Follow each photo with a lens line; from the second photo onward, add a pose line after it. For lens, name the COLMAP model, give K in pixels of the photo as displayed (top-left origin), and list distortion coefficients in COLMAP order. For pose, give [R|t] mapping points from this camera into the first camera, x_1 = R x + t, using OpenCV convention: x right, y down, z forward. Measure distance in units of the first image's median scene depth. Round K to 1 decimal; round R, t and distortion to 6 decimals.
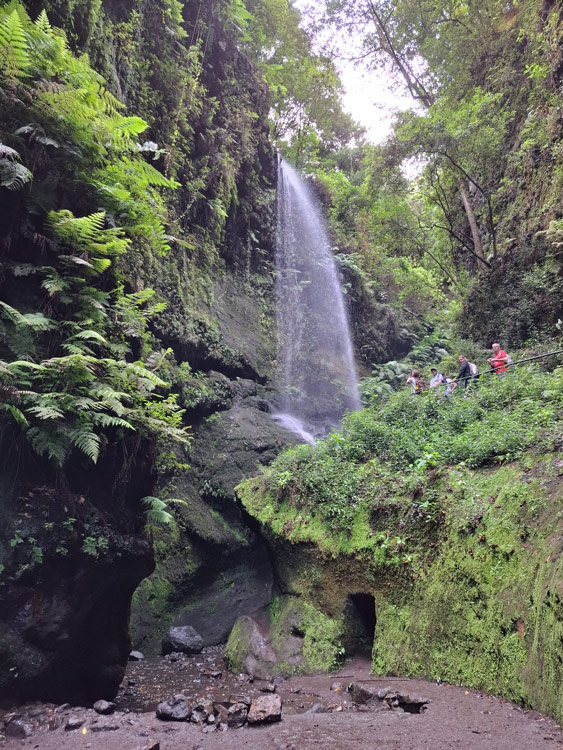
lens RADIAL K [[585.0, 0, 259.5], [0, 585.0, 378.0], [0, 0, 1]] dist [0.043982, -0.003333]
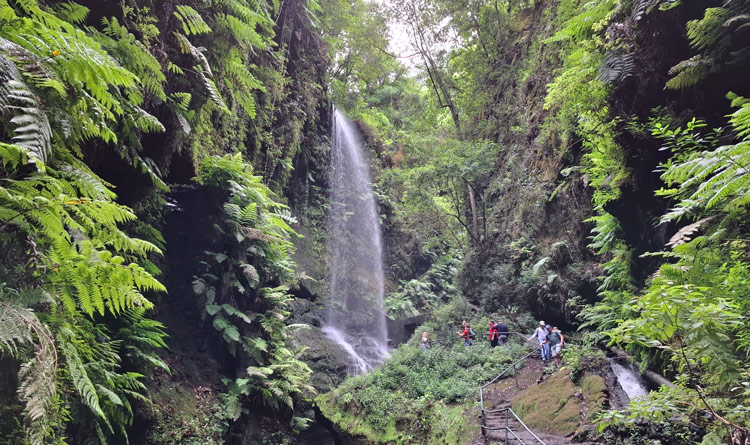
lens RADIAL K [[628.7, 0, 372.7], [0, 628.7, 271.3], [0, 0, 1]] dist [0.010286, 0.001178]
pose [[0.986119, 0.052660, 0.157467, -0.094466], [-0.061778, 0.996651, 0.053578, -0.146367], [-0.154118, -0.062562, 0.986070, -0.394957]]
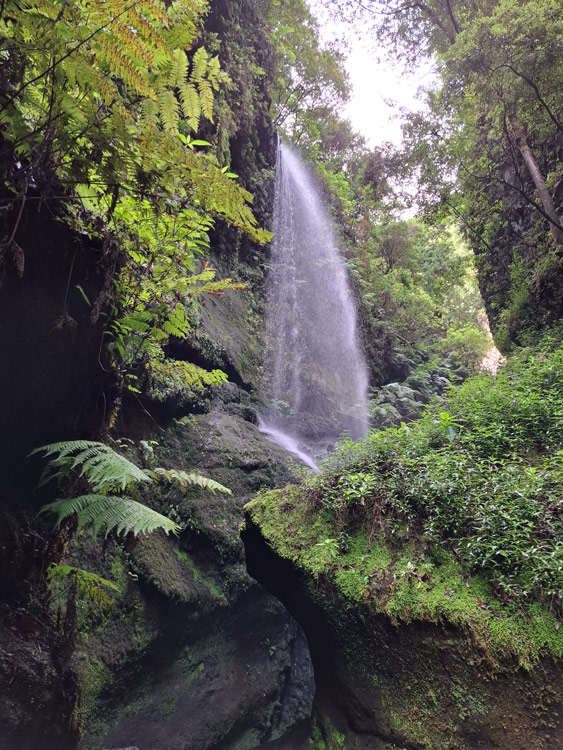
lens RADIAL K [[573.7, 0, 281.5], [0, 573.7, 375.0], [0, 0, 1]] dist [0.063208, -0.103323]
pose [[0.990318, 0.077478, 0.115185, -0.042572], [-0.067275, 0.993669, -0.089980, 0.059688], [-0.121427, 0.081359, 0.989260, 0.240469]]
